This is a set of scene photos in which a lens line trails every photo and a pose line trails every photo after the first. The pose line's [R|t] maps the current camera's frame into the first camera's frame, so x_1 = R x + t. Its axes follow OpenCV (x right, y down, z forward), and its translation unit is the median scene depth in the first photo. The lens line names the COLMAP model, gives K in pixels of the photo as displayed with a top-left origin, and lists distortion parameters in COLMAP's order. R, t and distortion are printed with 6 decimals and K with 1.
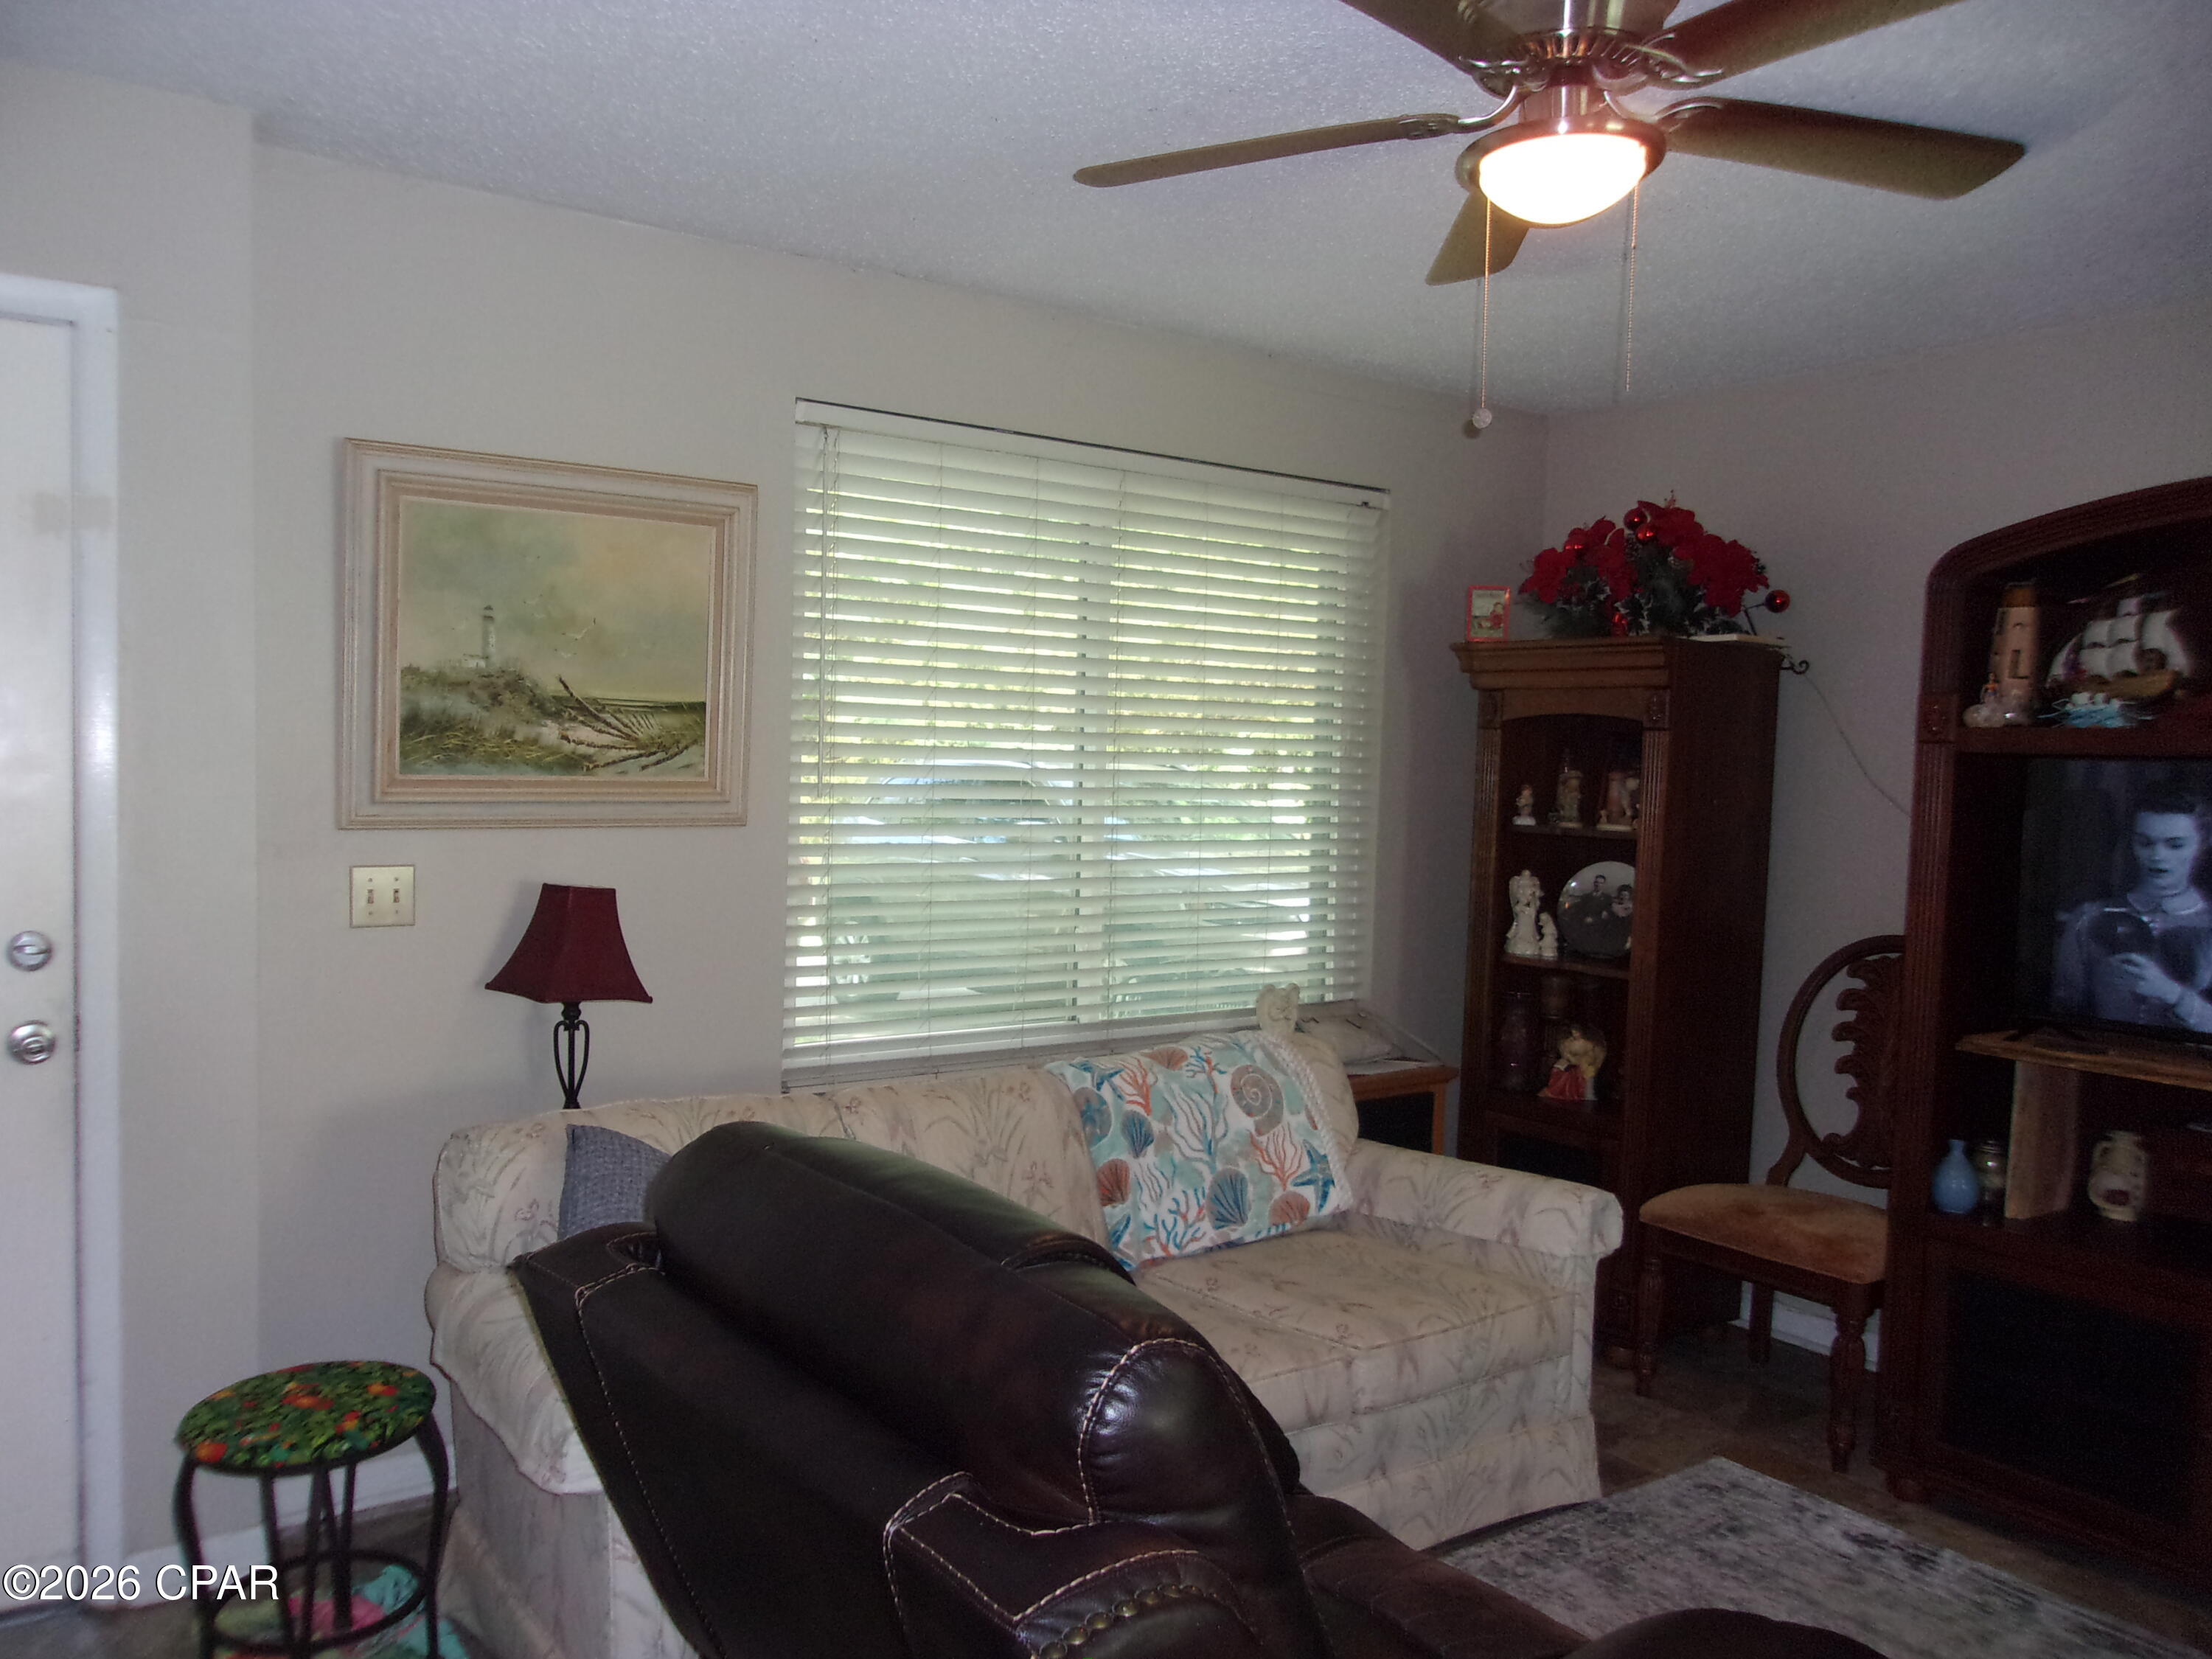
lens RADIAL K [[1785.8, 0, 1106.7], [0, 1785.8, 840.3], [0, 0, 1]] dist [-0.003070, 0.100149]
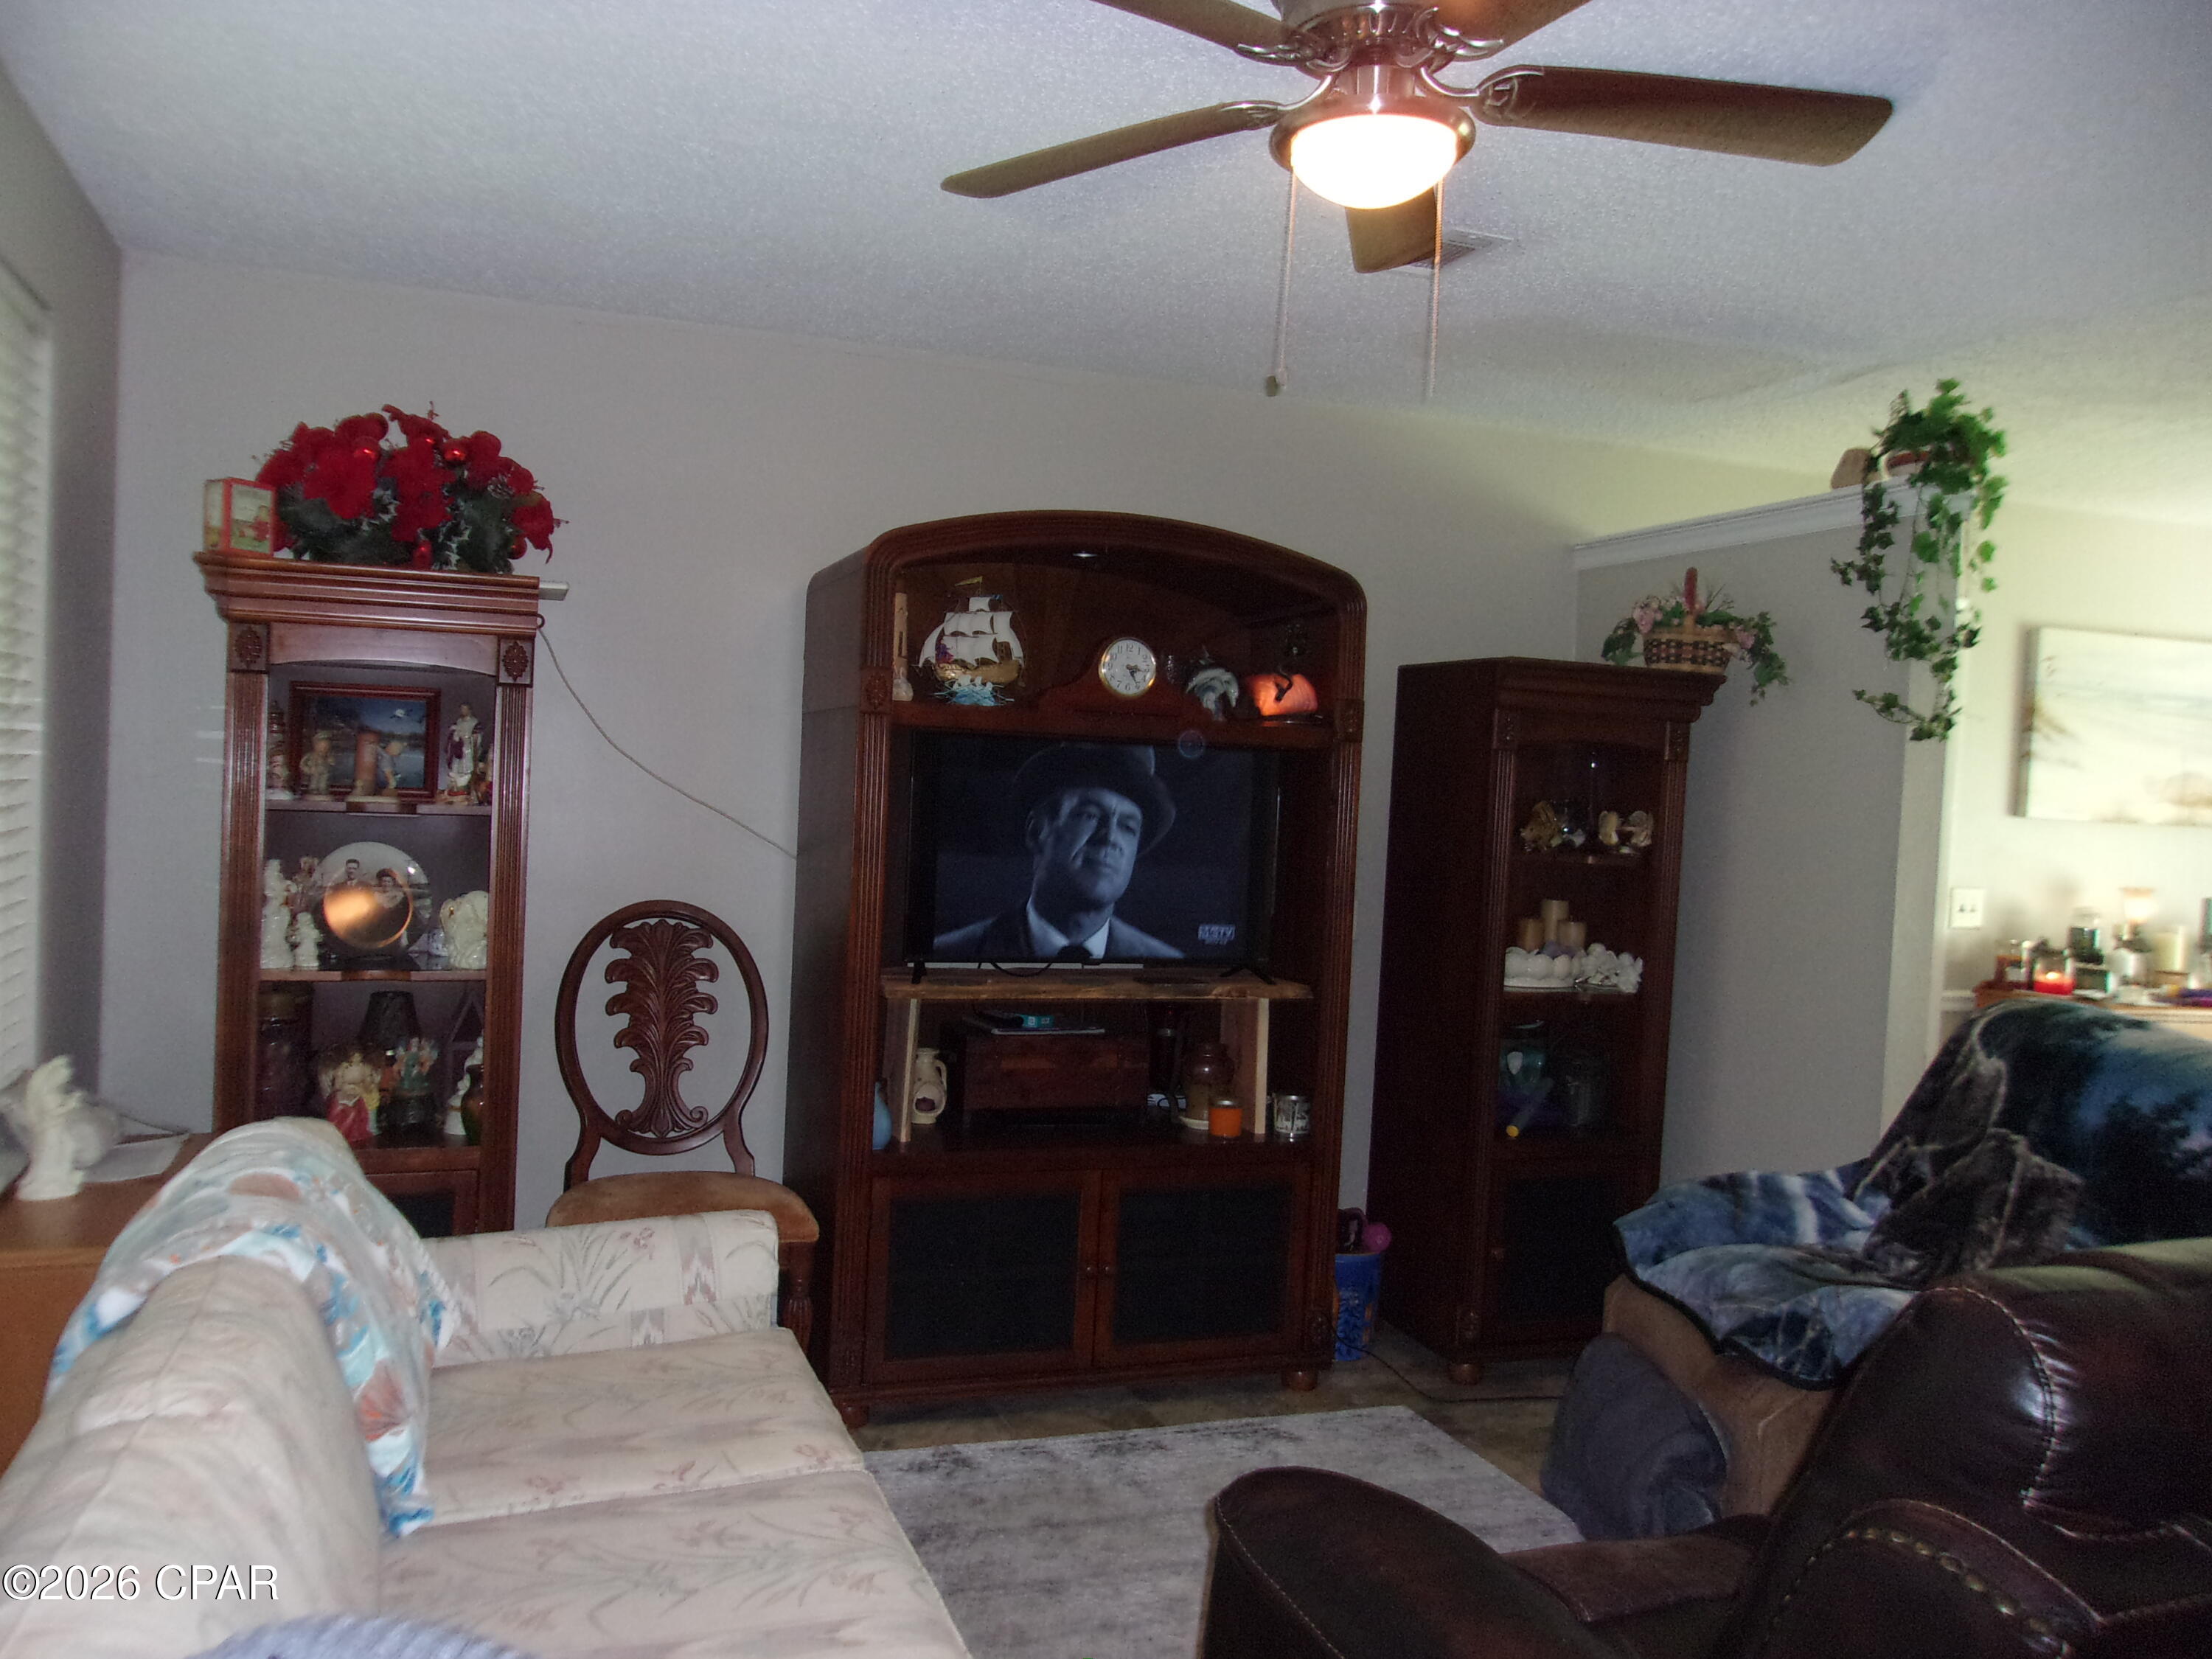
lens RADIAL K [[1714.7, 0, 1086.8], [0, 1714.7, 831.9], [0, 0, 1]] dist [-0.009435, 0.011906]
pose [[0.300679, -0.046528, 0.952590, -0.450819], [0.016525, 0.998913, 0.043575, -0.026377], [-0.953582, 0.002639, 0.301121, 0.550494]]
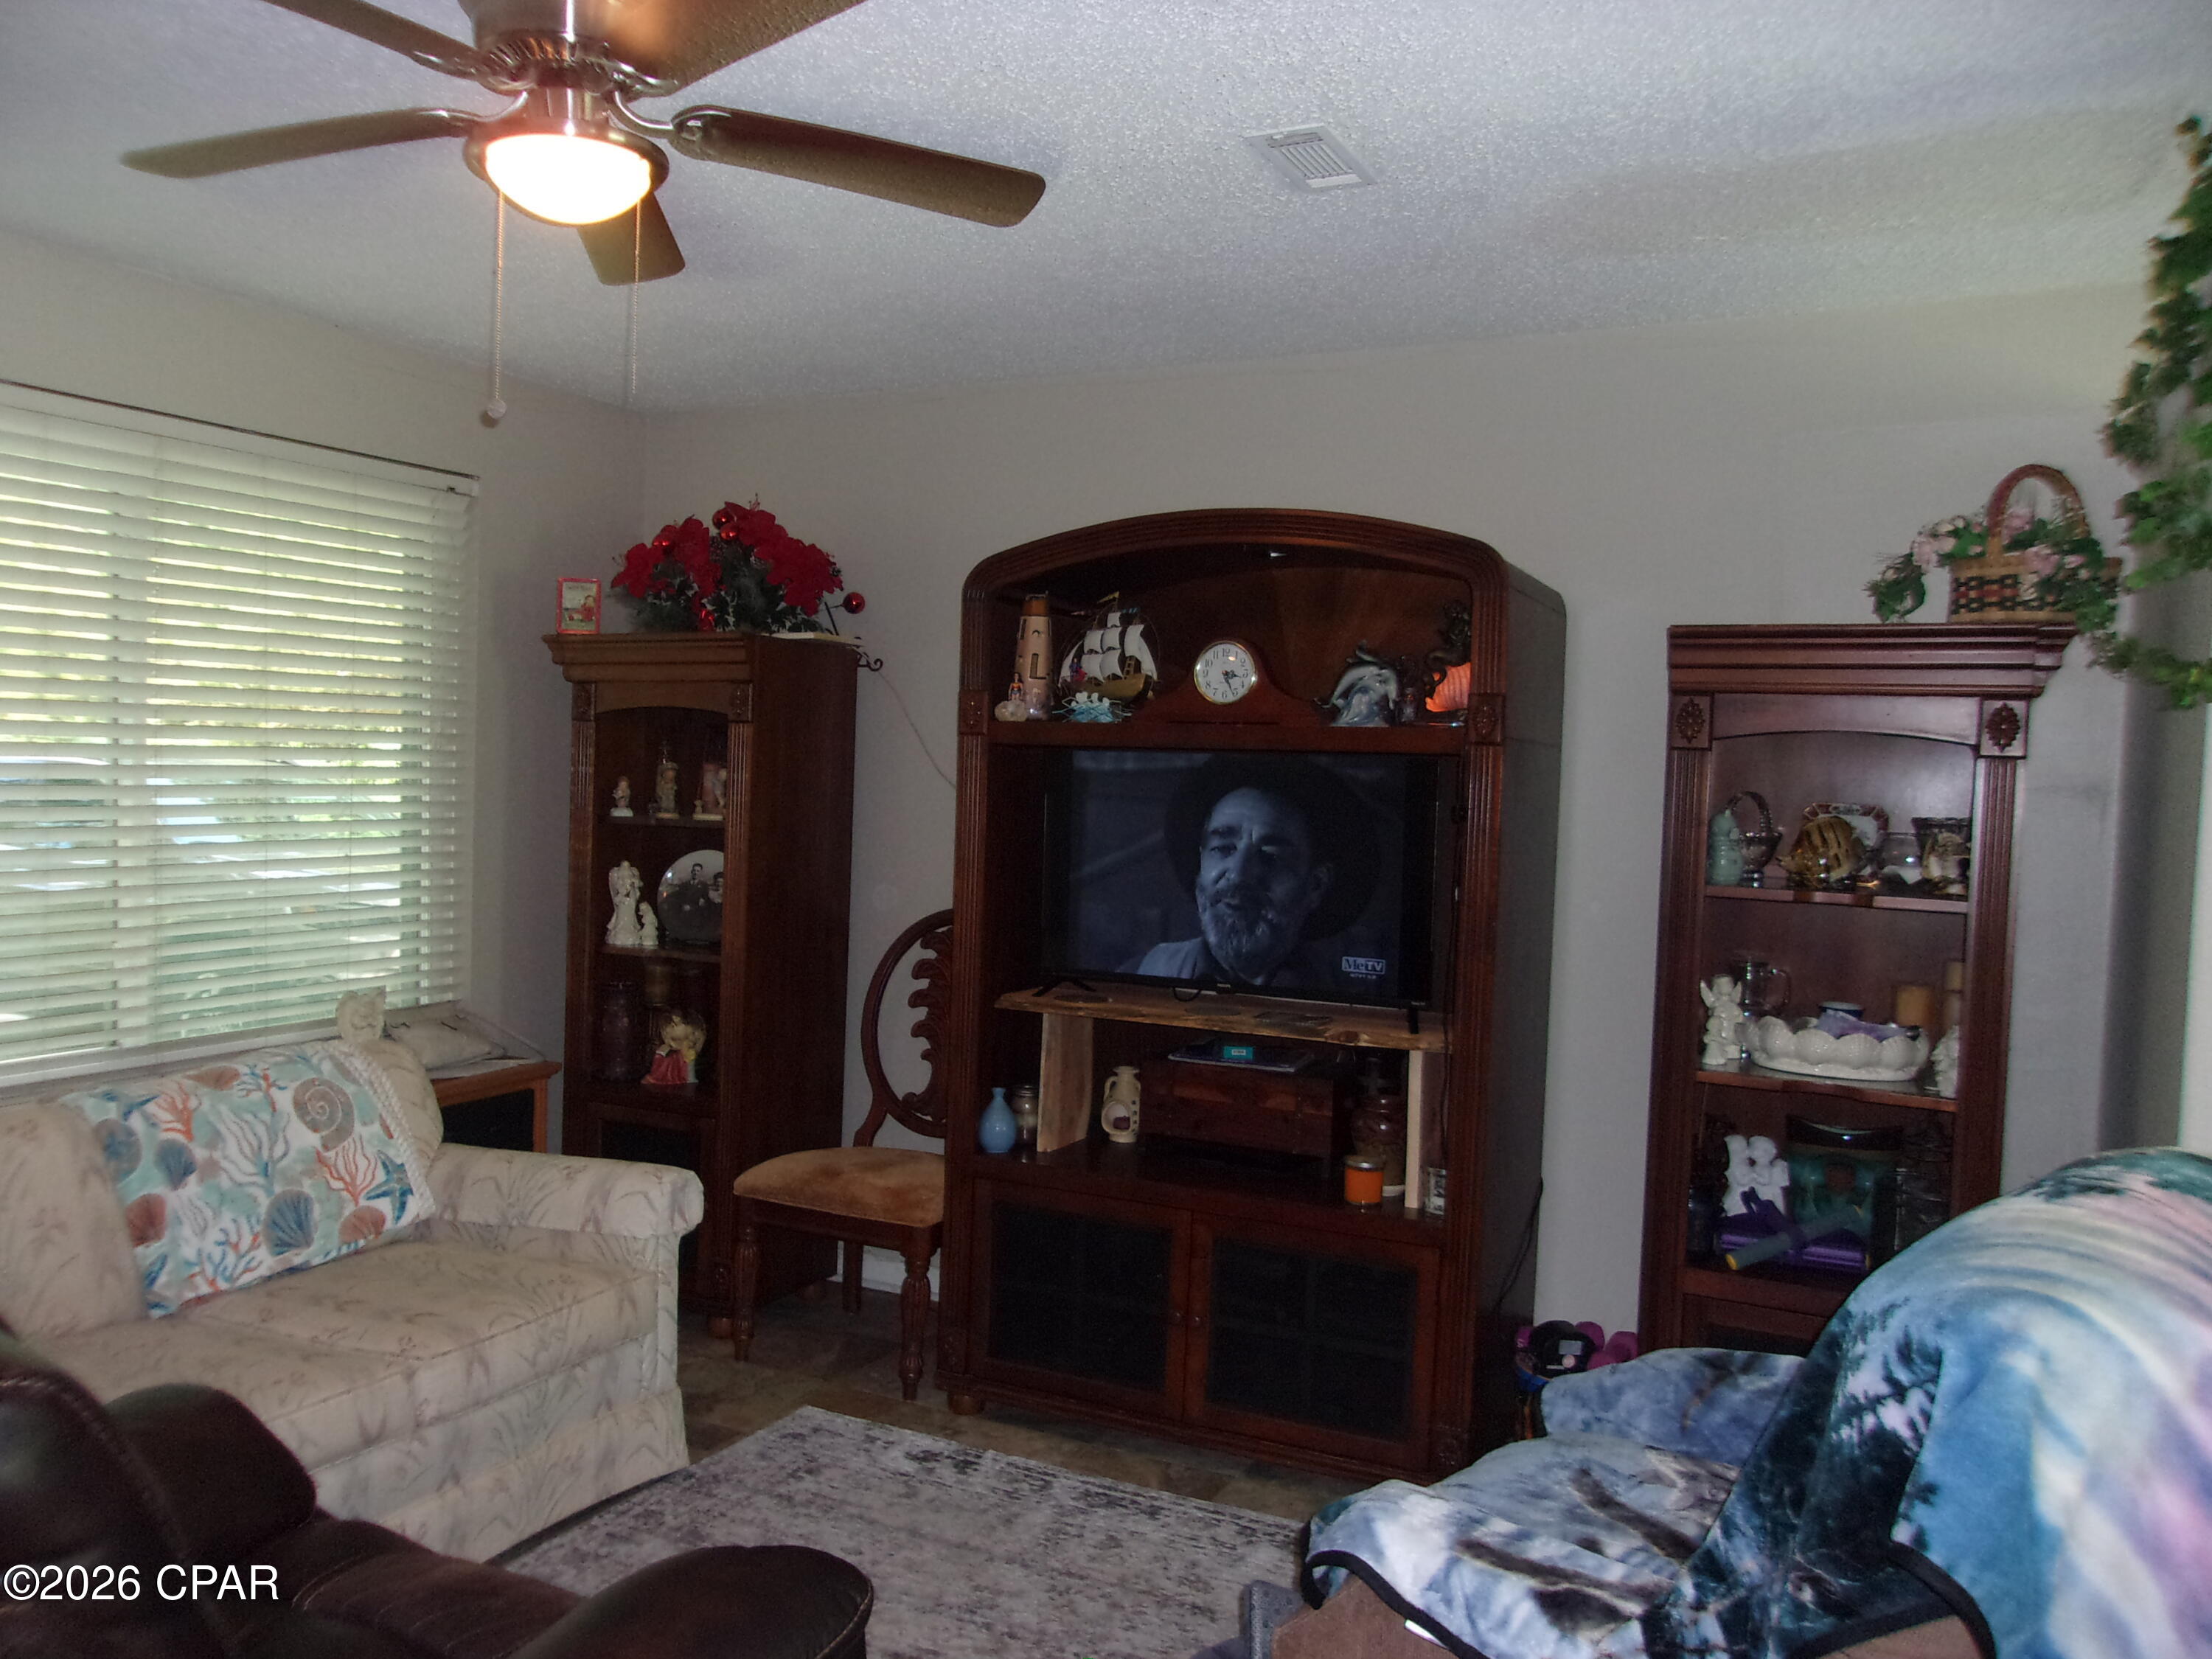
lens RADIAL K [[1766.8, 0, 1103.2], [0, 1766.8, 841.1], [0, 0, 1]] dist [0.045220, -0.068743]
pose [[0.901441, -0.028172, 0.431985, 0.056780], [0.025945, 0.999602, 0.011048, 0.001490], [-0.432125, 0.001249, 0.901813, -0.028179]]
